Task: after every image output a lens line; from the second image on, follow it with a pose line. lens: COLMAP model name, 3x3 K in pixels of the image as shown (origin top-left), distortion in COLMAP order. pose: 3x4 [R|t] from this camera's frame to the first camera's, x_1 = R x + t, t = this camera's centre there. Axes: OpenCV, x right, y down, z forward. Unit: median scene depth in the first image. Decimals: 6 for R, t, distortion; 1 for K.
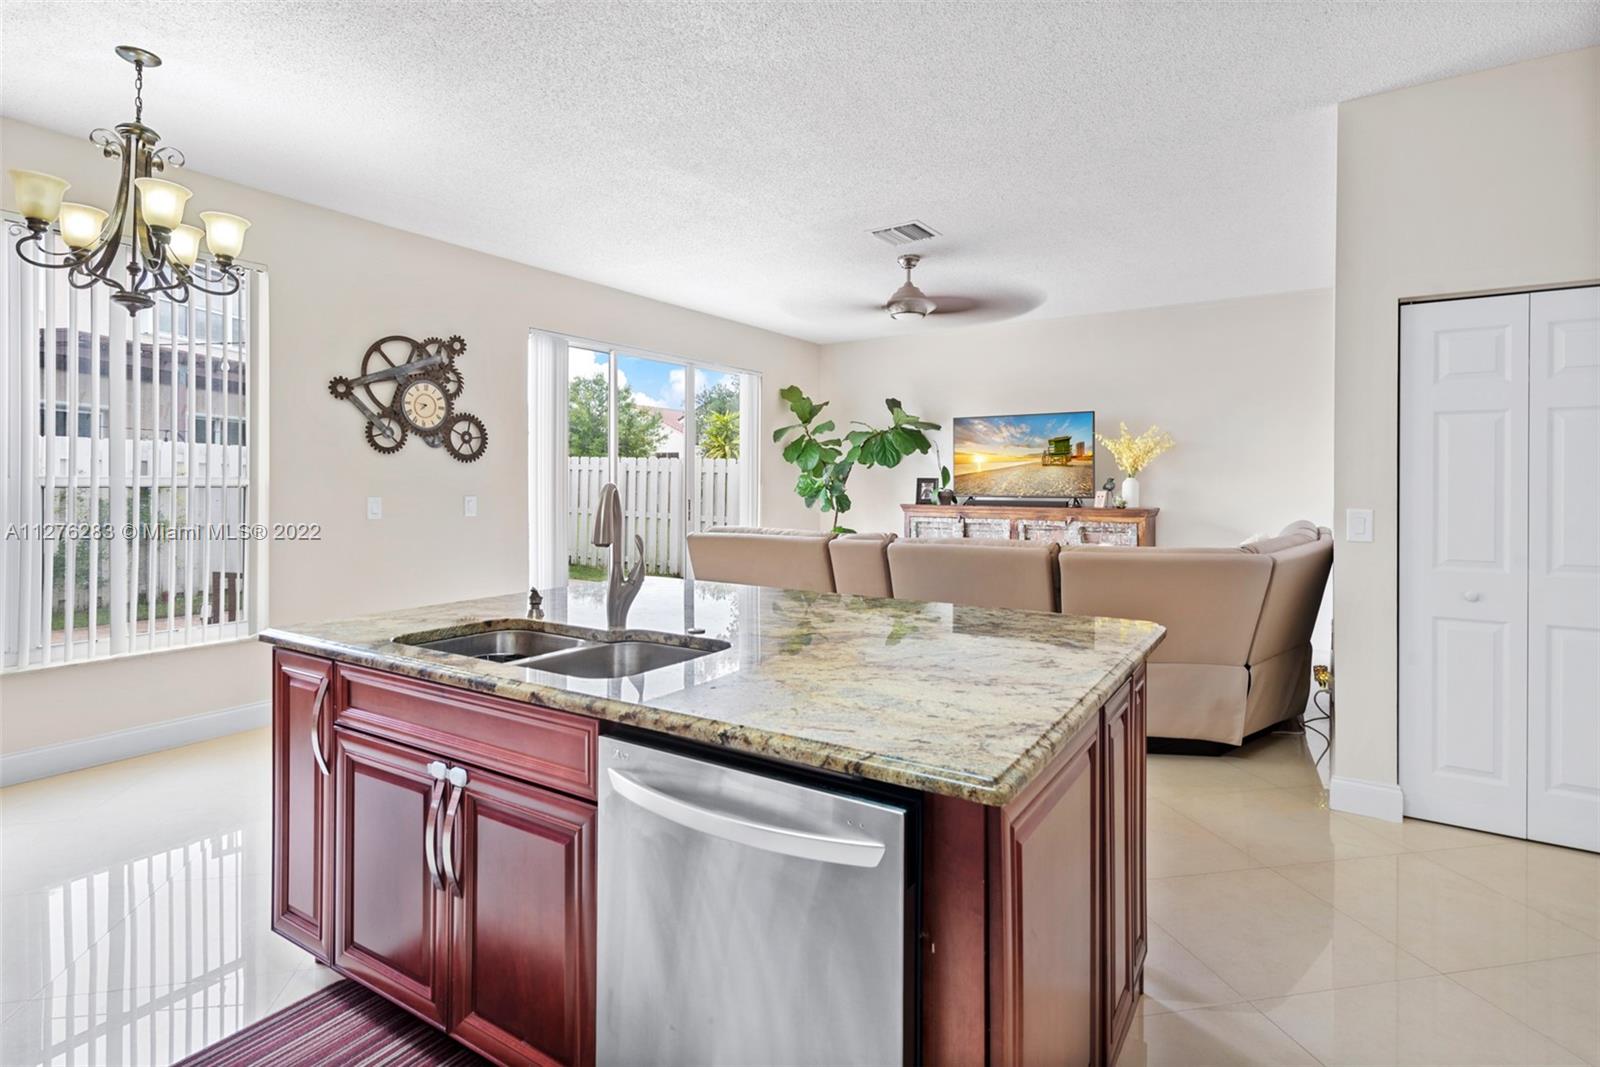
lens RADIAL K [[794.5, 0, 797.9], [0, 794.5, 483.0], [0, 0, 1]] dist [0.002528, -0.000827]
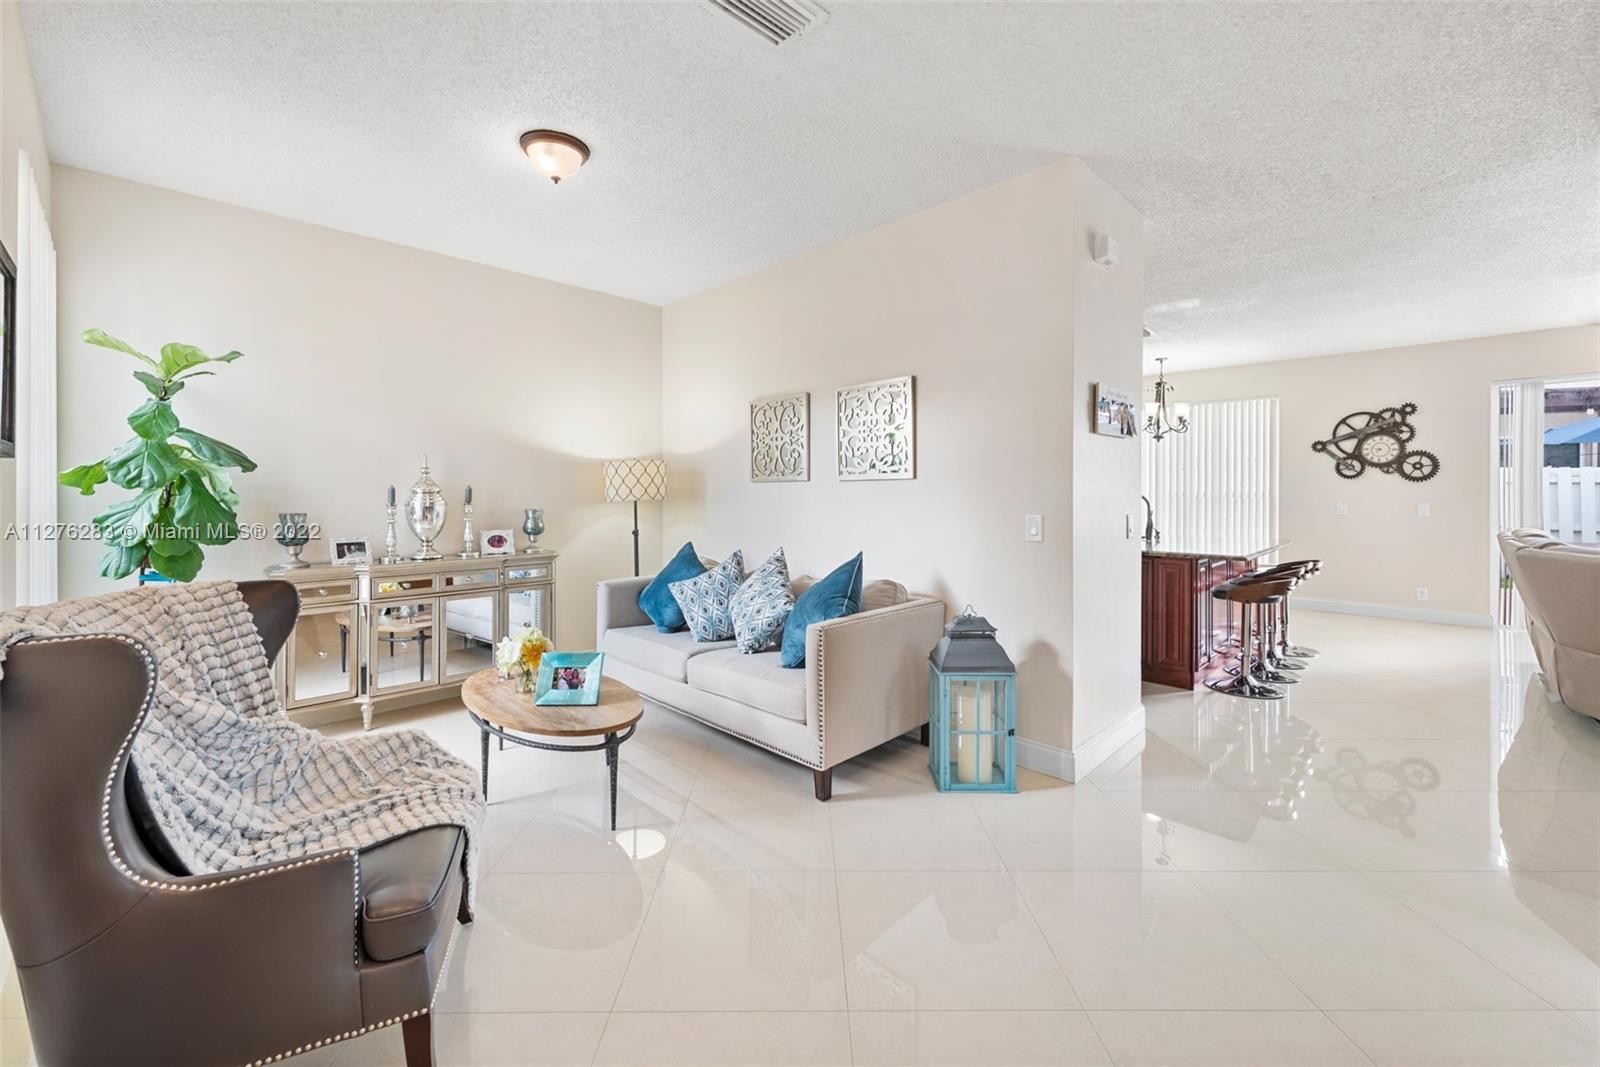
lens RADIAL K [[639.0, 0, 793.4], [0, 639.0, 486.4], [0, 0, 1]] dist [0.001799, -0.000017]
pose [[-0.218334, -0.017975, -0.975709, 0.858120], [-0.004055, 0.999838, -0.017512, 0.008007], [0.975866, 0.000133, -0.218372, 0.057169]]
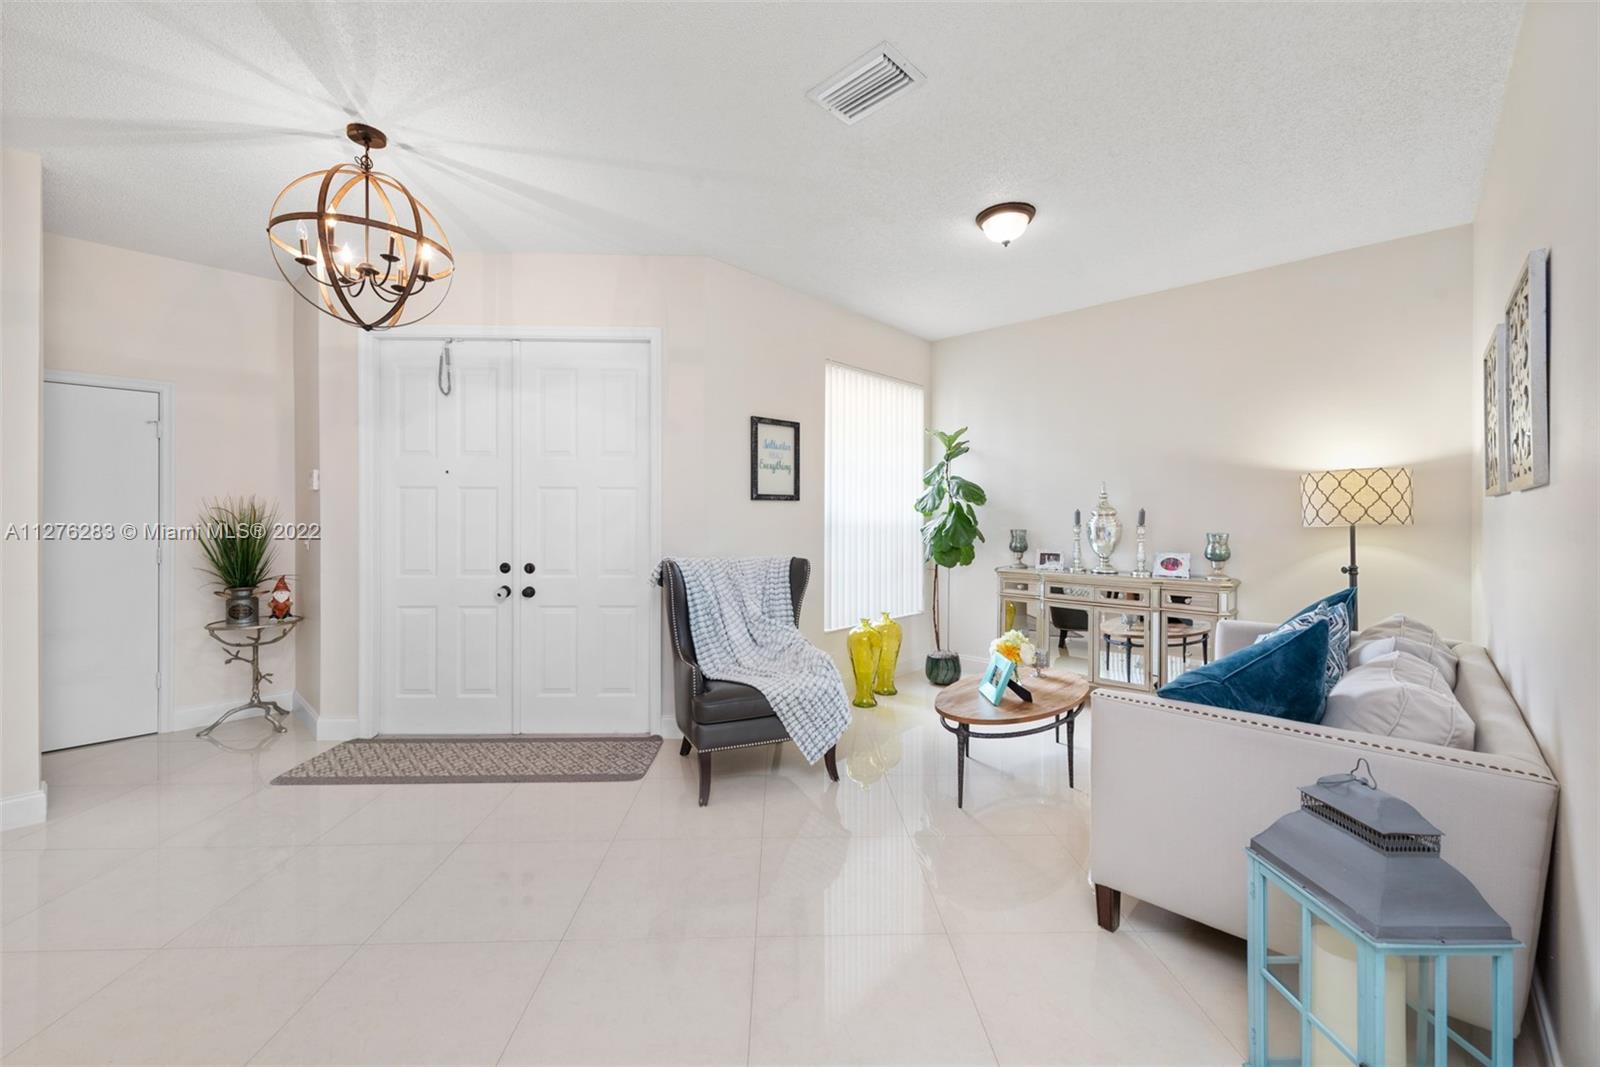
lens RADIAL K [[632.0, 0, 803.9], [0, 632.0, 513.4], [0, 0, 1]] dist [0.003627, -0.000150]
pose [[-0.985568, -0.008312, 0.169074, 0.528605], [-0.007661, 0.999961, 0.004502, 0.002155], [-0.169104, 0.003141, -0.985593, 0.330925]]
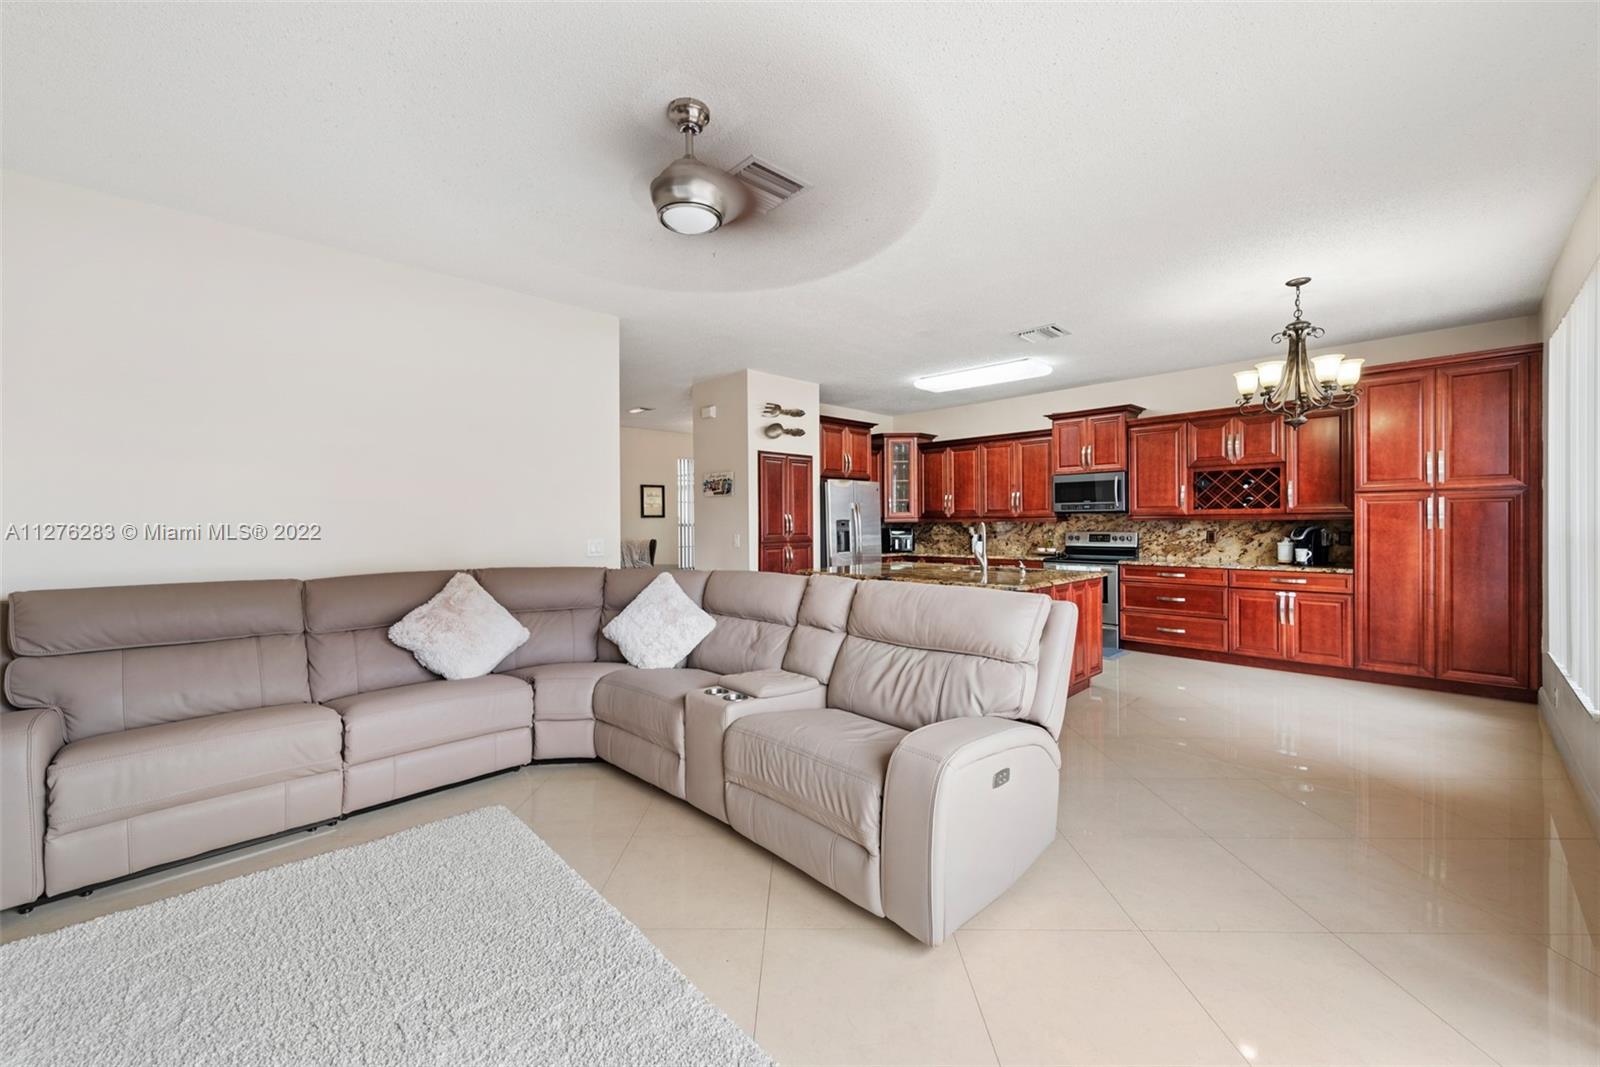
lens RADIAL K [[626.1, 0, 793.8], [0, 626.1, 527.5], [0, 0, 1]] dist [-0.001260, -0.000287]
pose [[-0.974200, -0.001339, 0.225684, -0.020084], [0.001596, 0.999917, 0.012822, -0.003066], [-0.225683, 0.012851, -0.974116, 1.131303]]
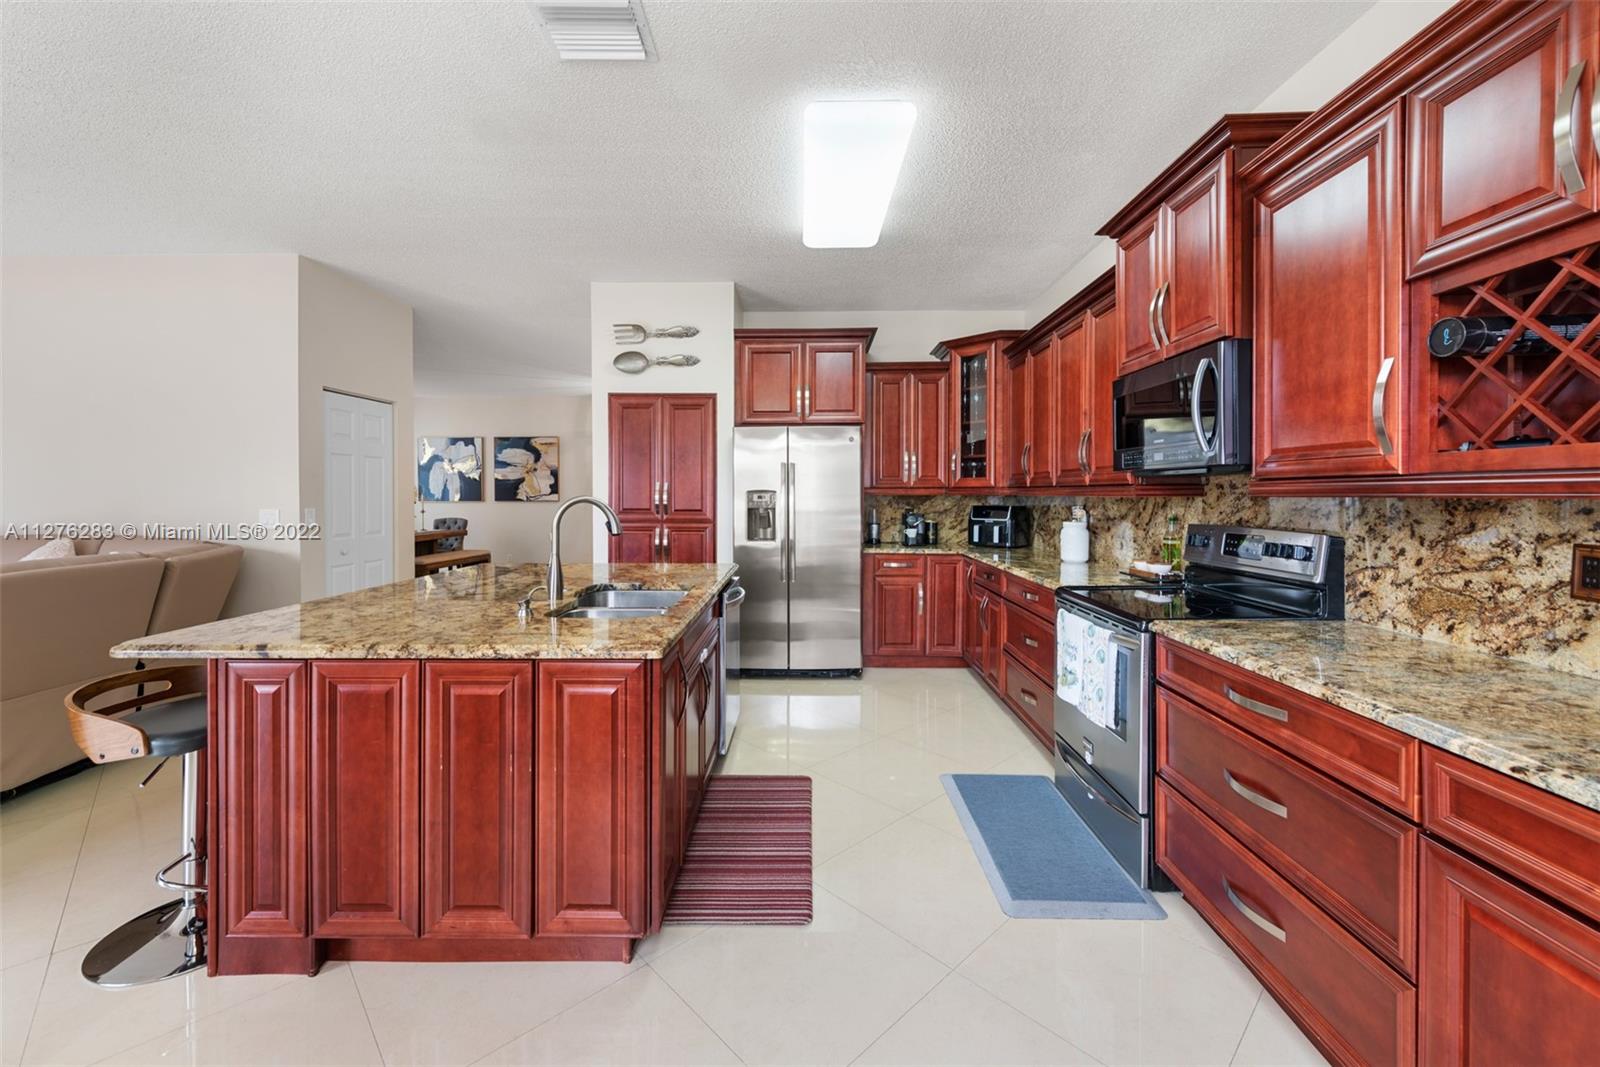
lens RADIAL K [[642.5, 0, 797.9], [0, 642.5, 504.2], [0, 0, 1]] dist [0.010802, -0.000510]
pose [[-0.525408, -0.021177, 0.850587, -0.463069], [-0.002433, 0.999724, 0.023388, -0.003331], [-0.850847, 0.010219, -0.525314, 0.412214]]
